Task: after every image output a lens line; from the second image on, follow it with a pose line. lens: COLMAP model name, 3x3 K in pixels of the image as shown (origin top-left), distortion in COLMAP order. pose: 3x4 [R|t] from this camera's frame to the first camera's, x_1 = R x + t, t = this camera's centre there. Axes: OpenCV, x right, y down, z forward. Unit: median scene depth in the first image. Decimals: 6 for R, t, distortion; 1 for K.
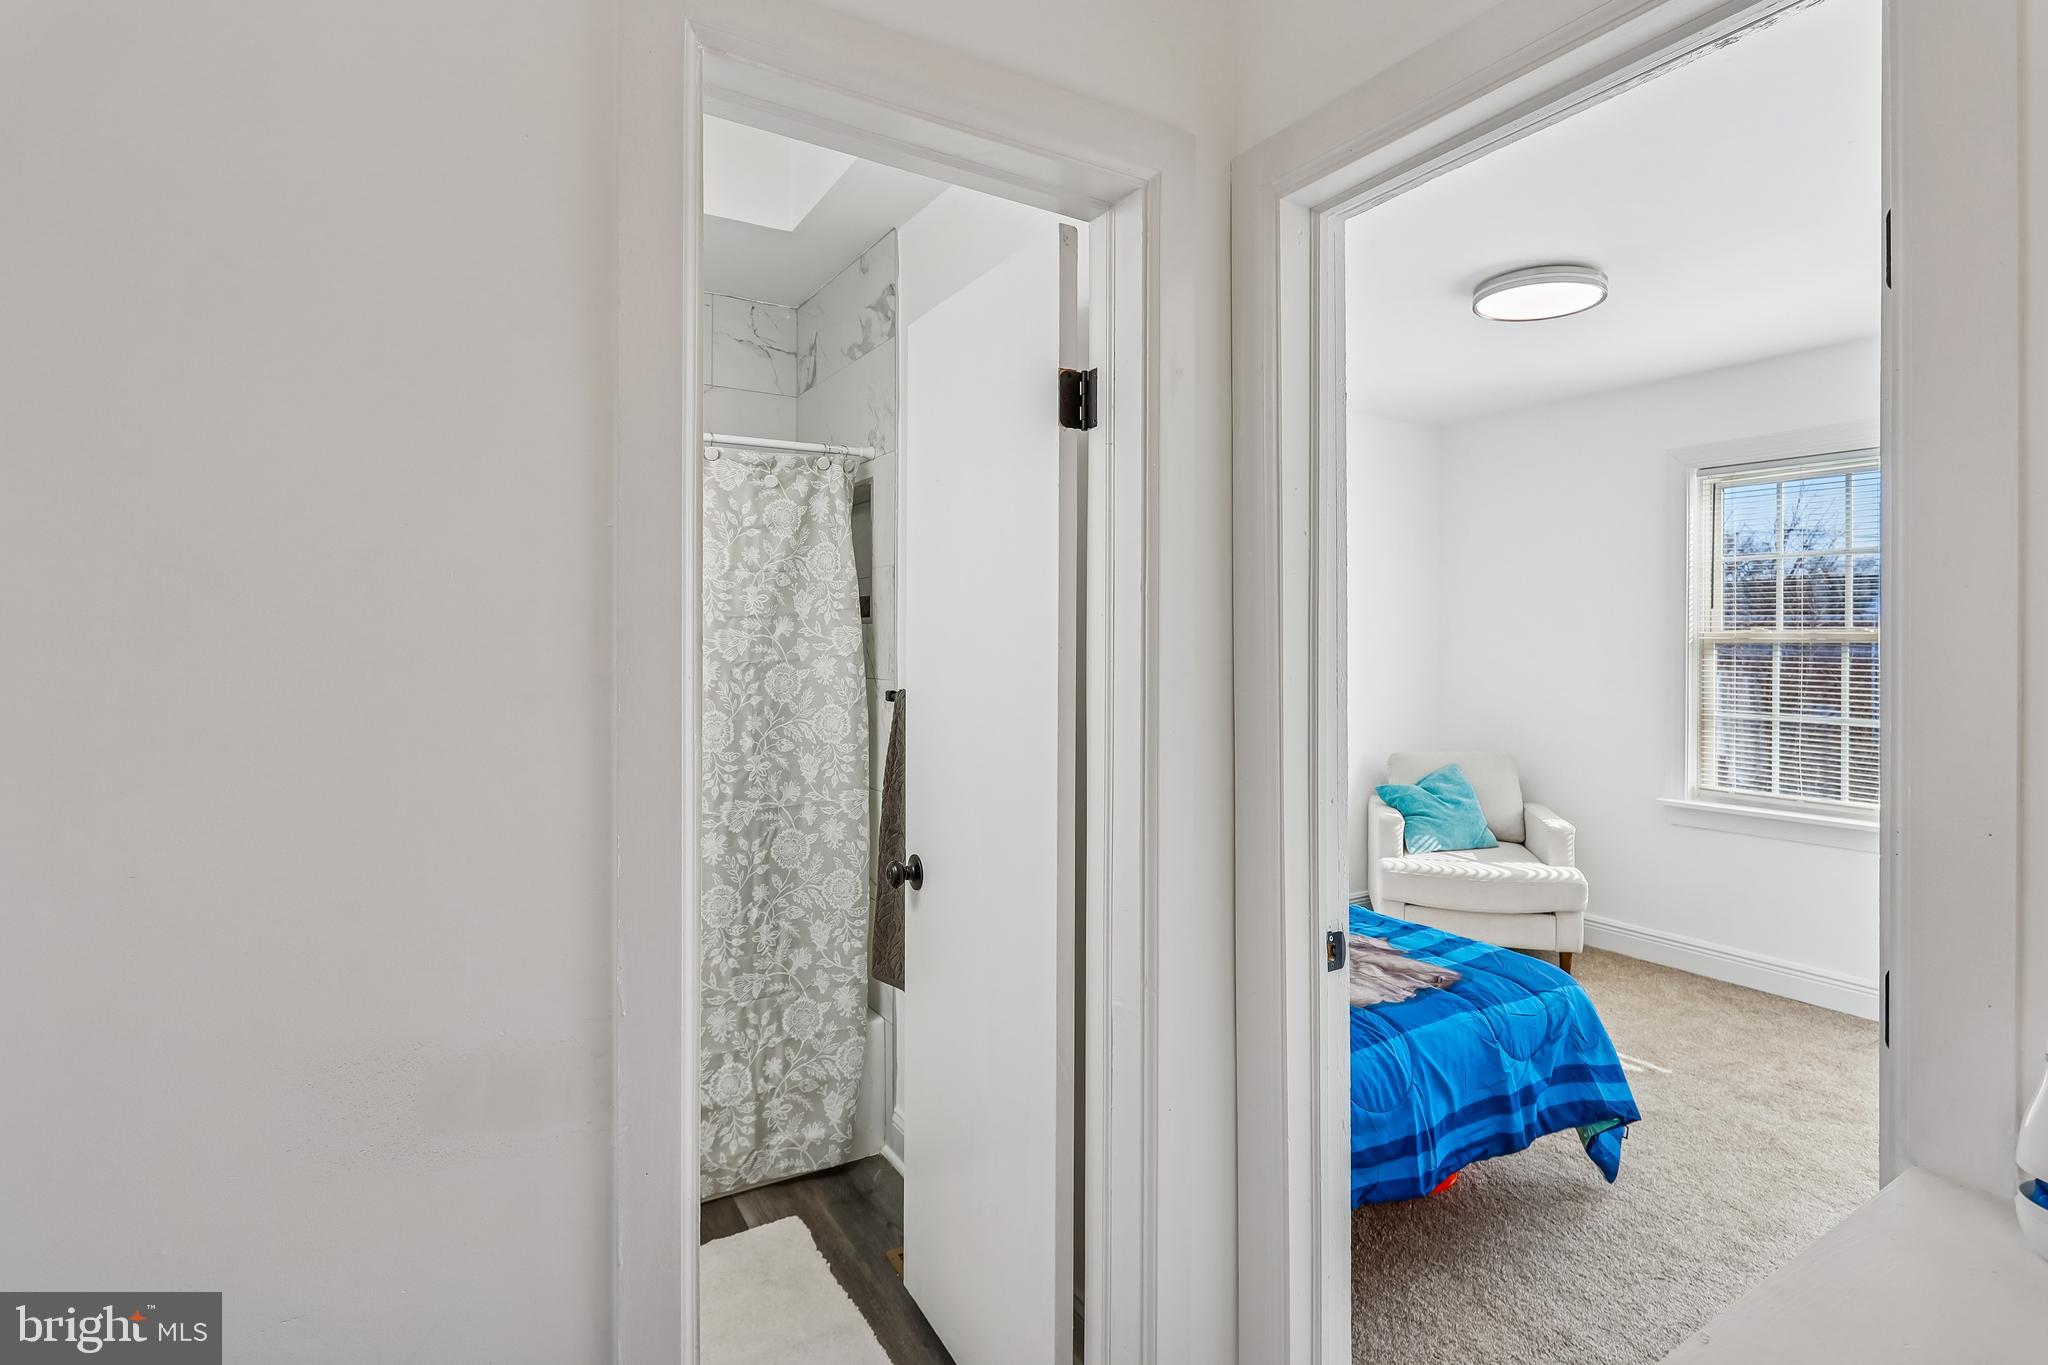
lens RADIAL K [[995.8, 0, 1037.8], [0, 995.8, 640.8], [0, 0, 1]] dist [-0.005089, 0.000087]
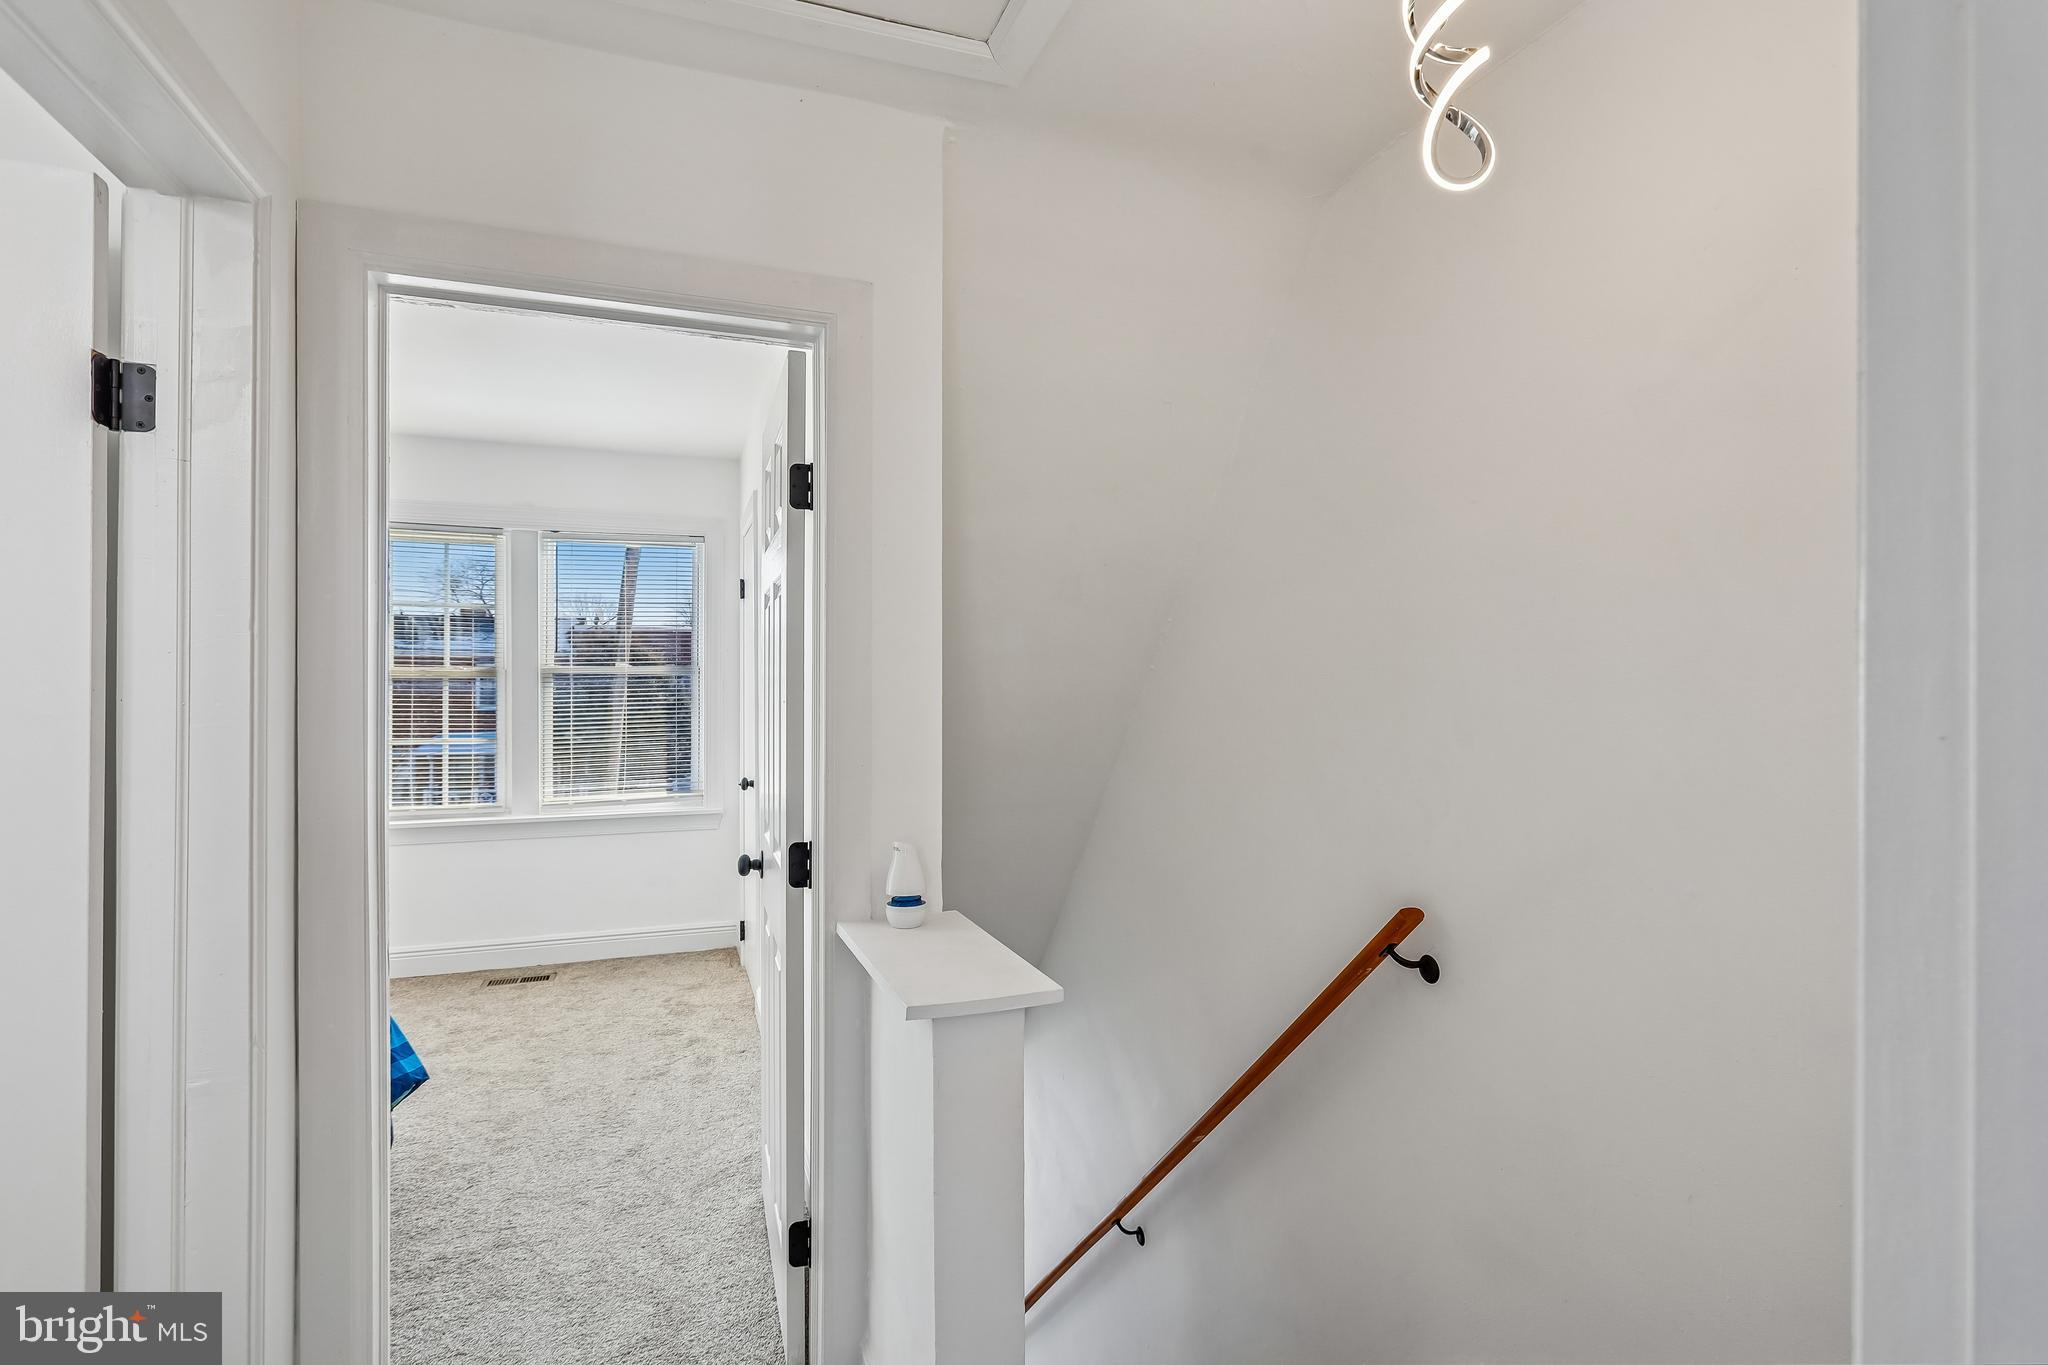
lens RADIAL K [[990.7, 0, 1032.4], [0, 990.7, 672.6], [0, 0, 1]] dist [-0.001385, 0.000204]
pose [[0.192393, 0.001943, 0.981316, -0.594831], [0.000250, 0.999998, -0.002029, -0.005114], [-0.981318, 0.000635, 0.192392, 0.079106]]
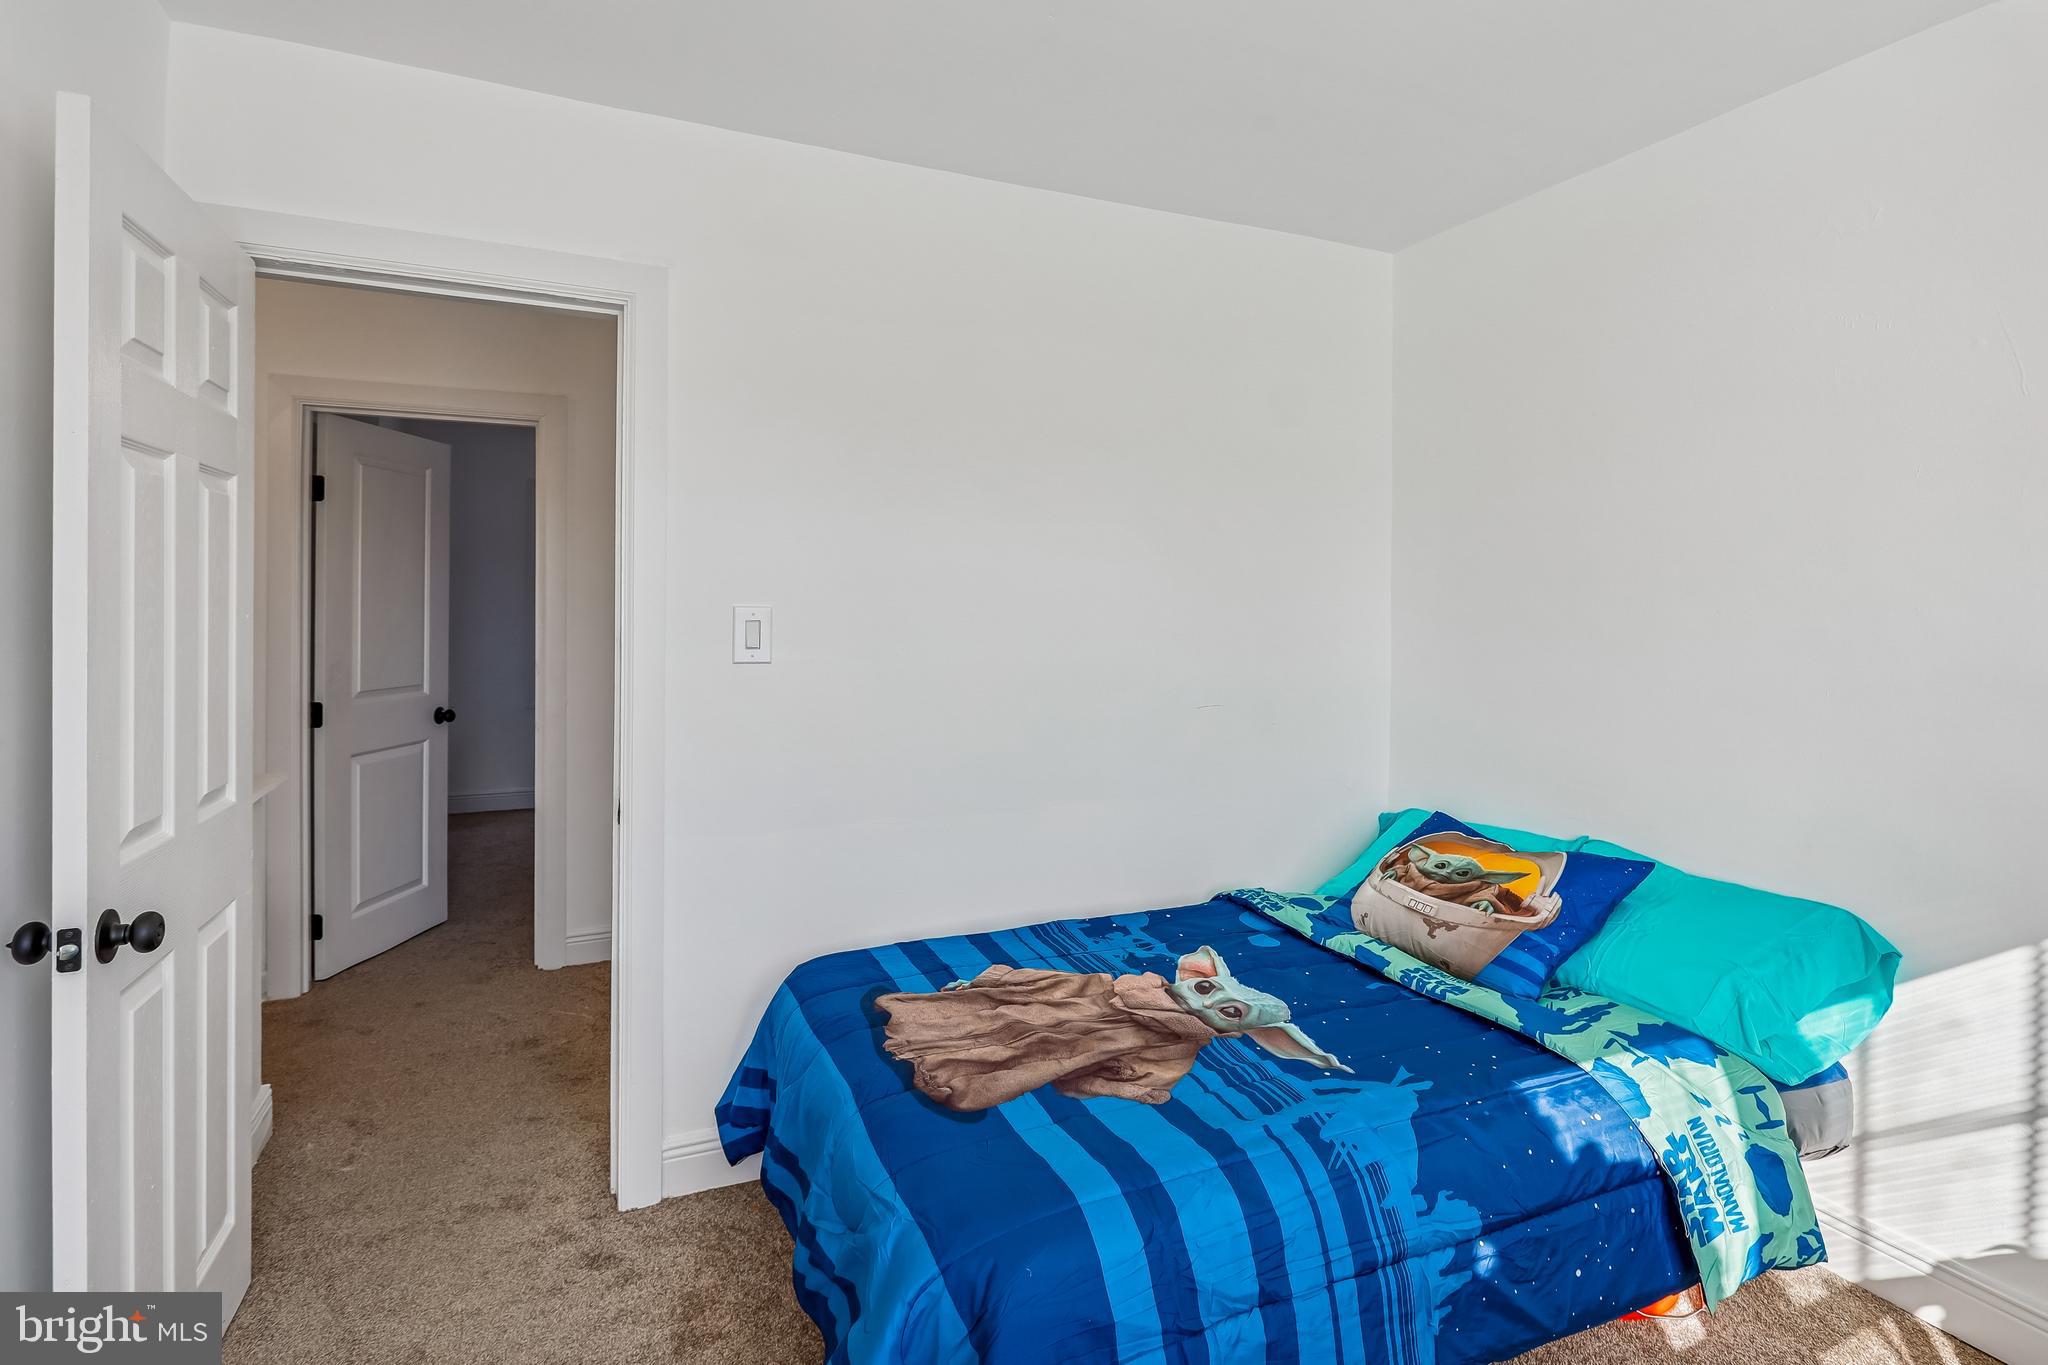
lens RADIAL K [[1005.6, 0, 1047.5], [0, 1005.6, 615.4], [0, 0, 1]] dist [-0.004889, -0.000561]
pose [[-0.114281, 0.002687, -0.993445, 1.557476], [-0.003112, 0.999990, 0.003062, 0.015984], [0.993444, 0.003441, -0.114272, 1.651179]]
